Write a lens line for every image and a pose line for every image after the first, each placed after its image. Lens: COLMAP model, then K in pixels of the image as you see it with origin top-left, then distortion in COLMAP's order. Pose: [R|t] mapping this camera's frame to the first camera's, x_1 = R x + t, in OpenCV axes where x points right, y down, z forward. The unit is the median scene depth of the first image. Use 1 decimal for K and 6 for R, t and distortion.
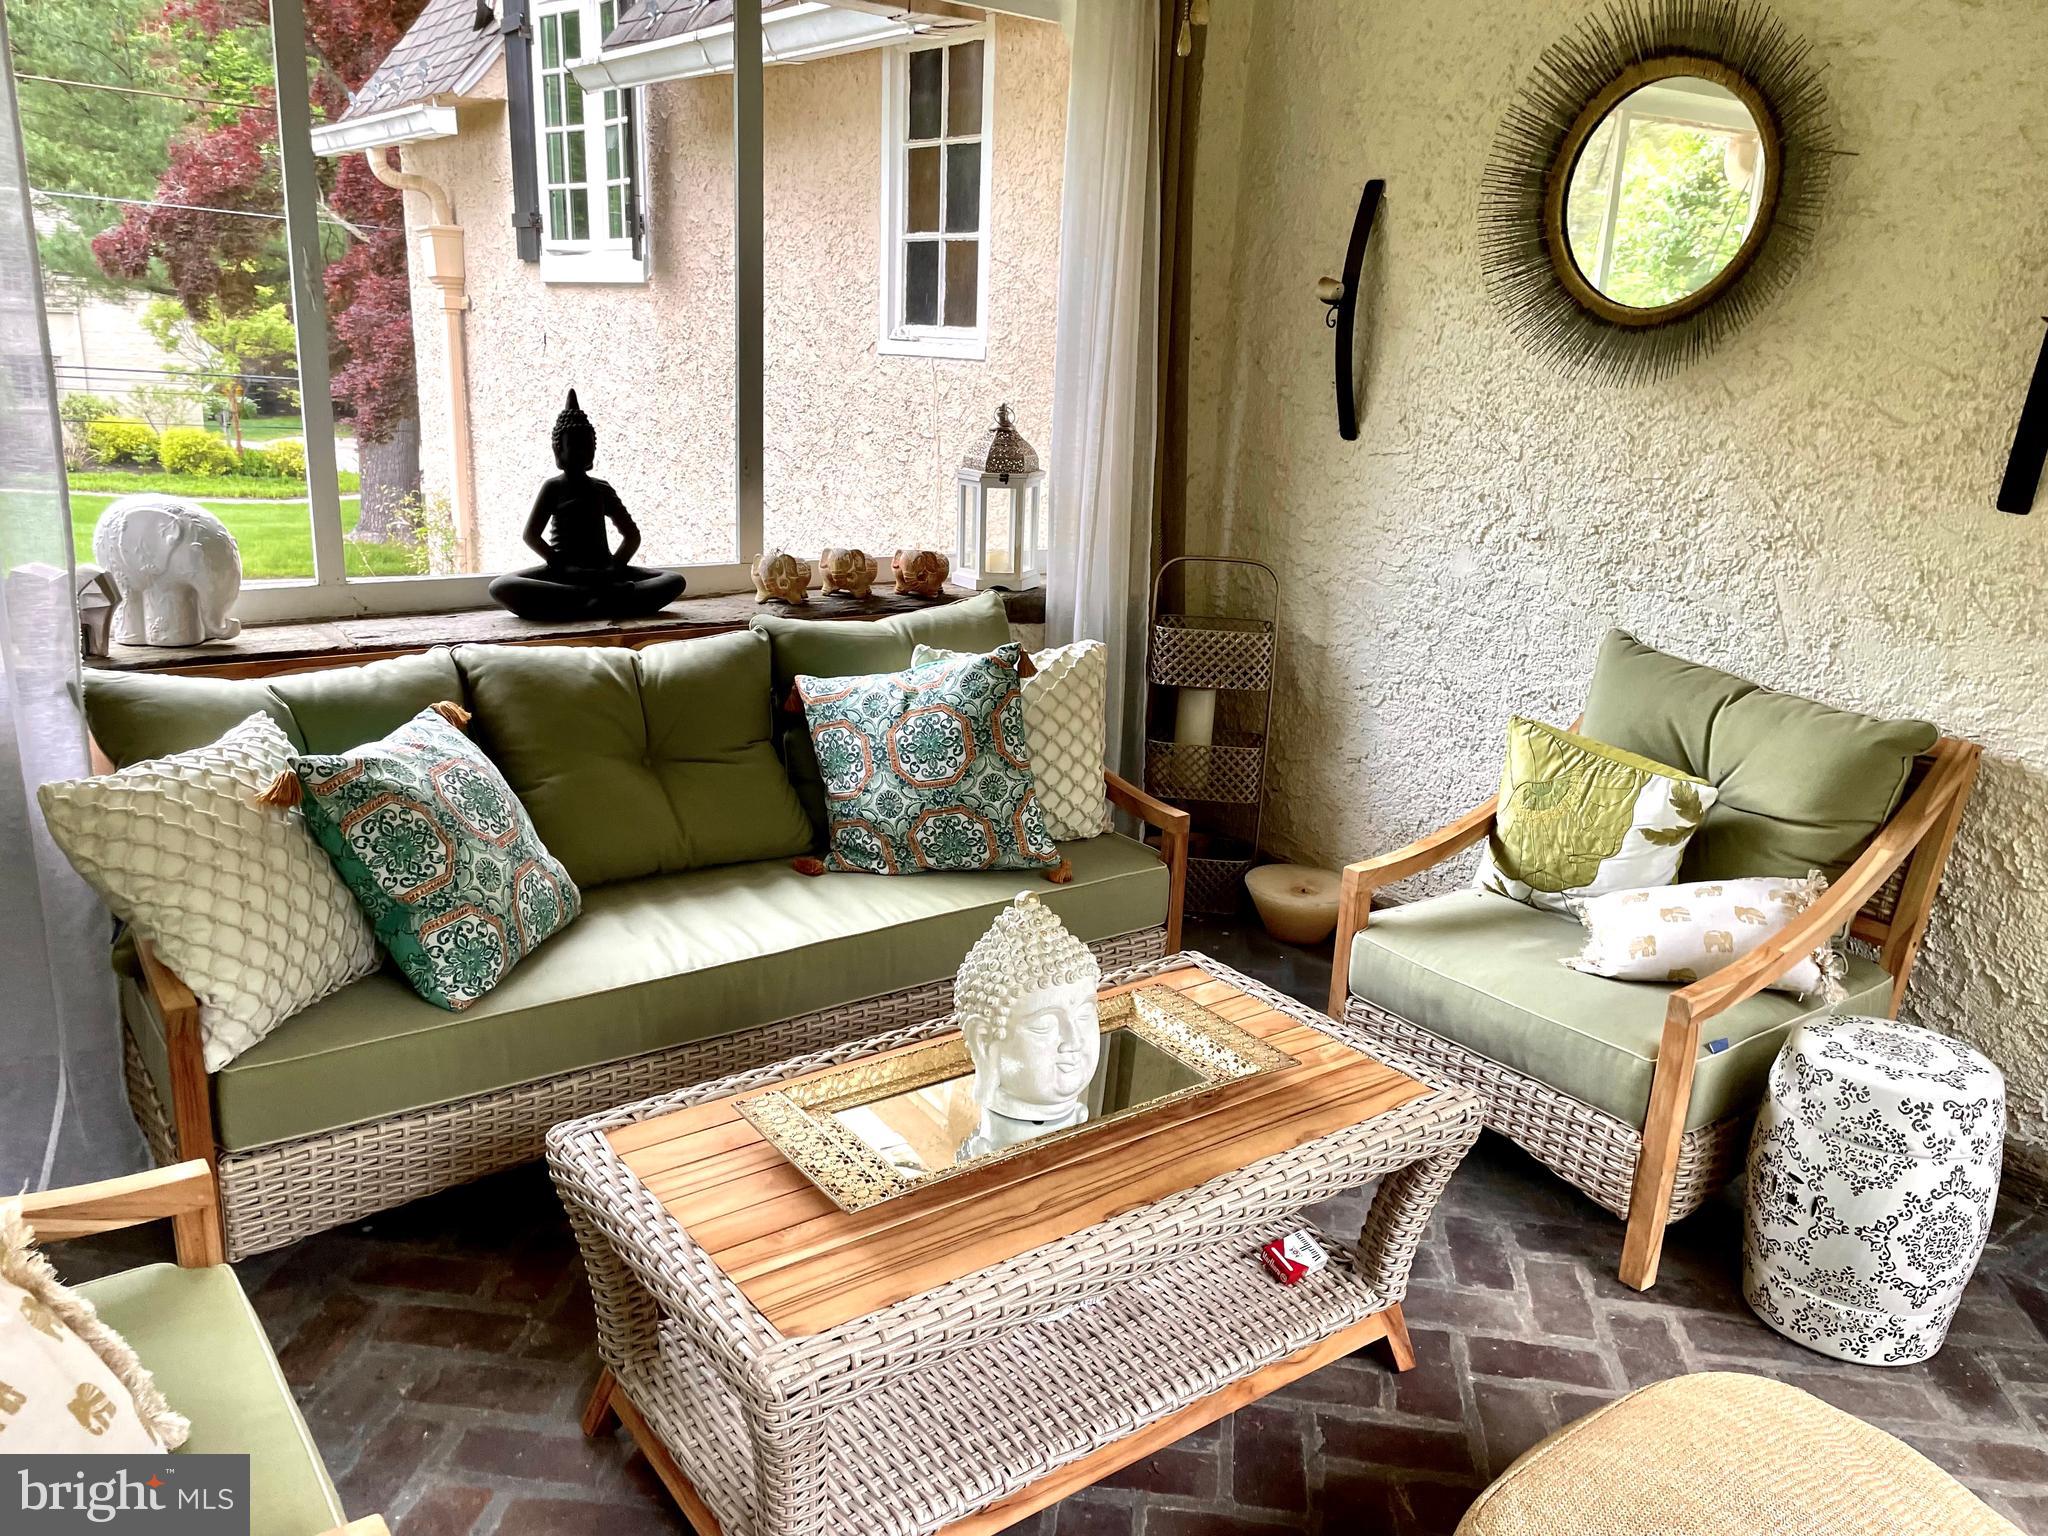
lens RADIAL K [[1557.3, 0, 1024.0], [0, 1557.3, 768.0], [0, 0, 1]] dist [0.111294, -0.153043]
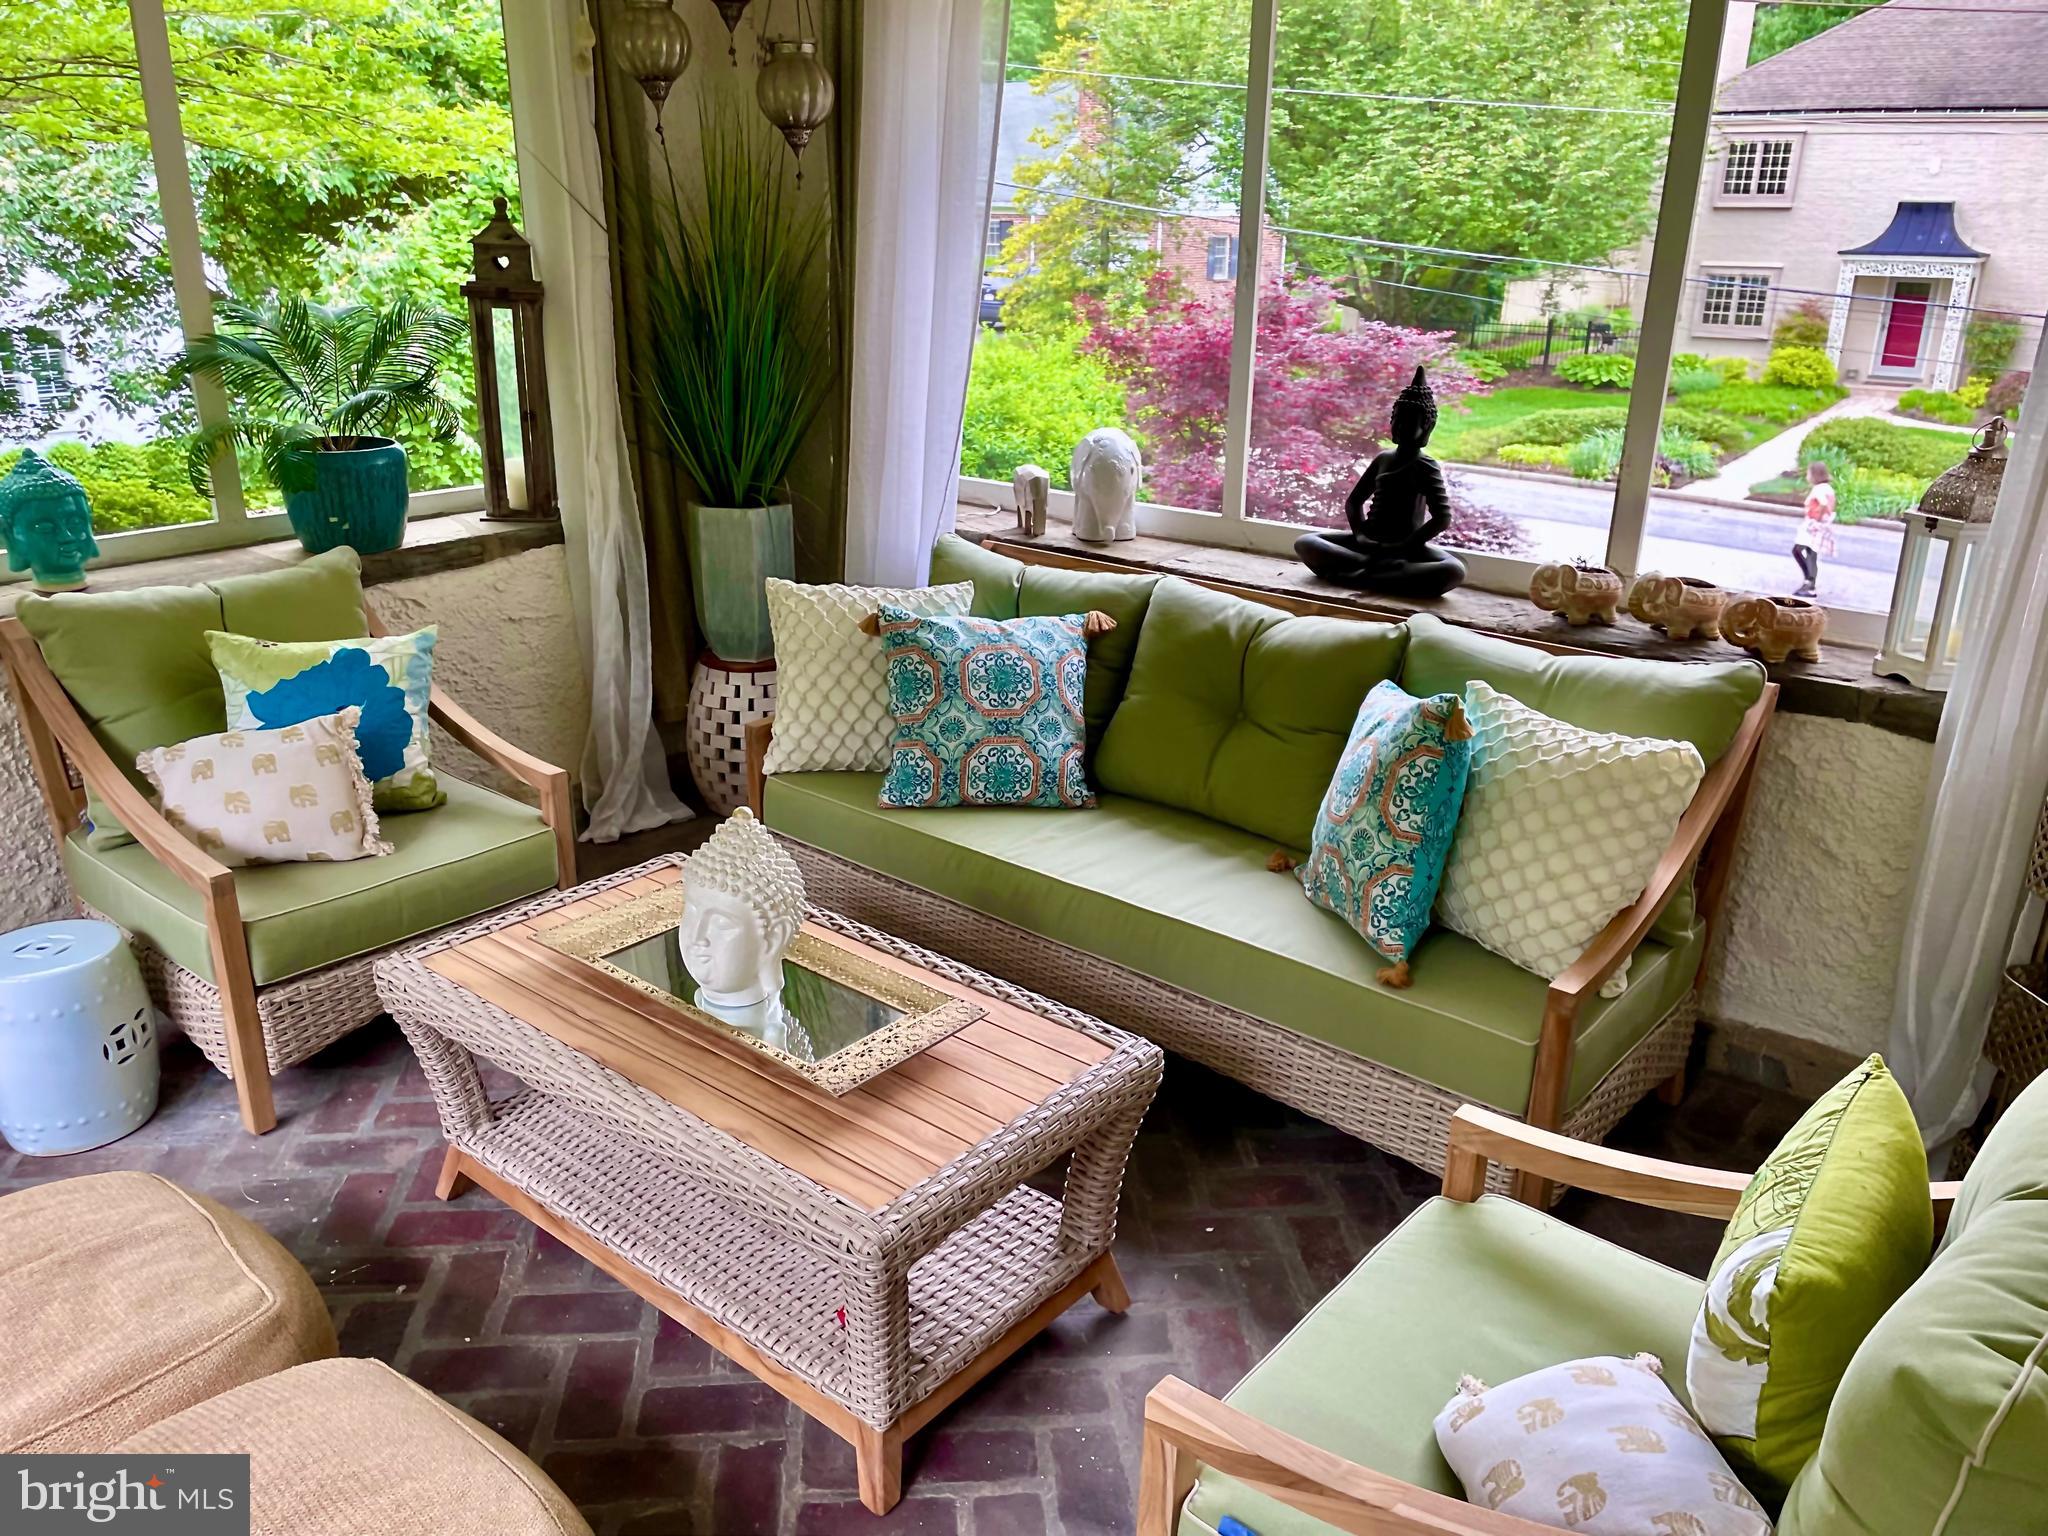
lens RADIAL K [[1557.3, 0, 1024.0], [0, 1557.3, 768.0], [0, 0, 1]] dist [0.111294, -0.153043]
pose [[0.235145, 0.286666, -0.928725, 0.716688], [-0.270081, 0.937158, 0.220887, -0.164884], [0.933683, 0.198891, 0.297791, 0.550266]]
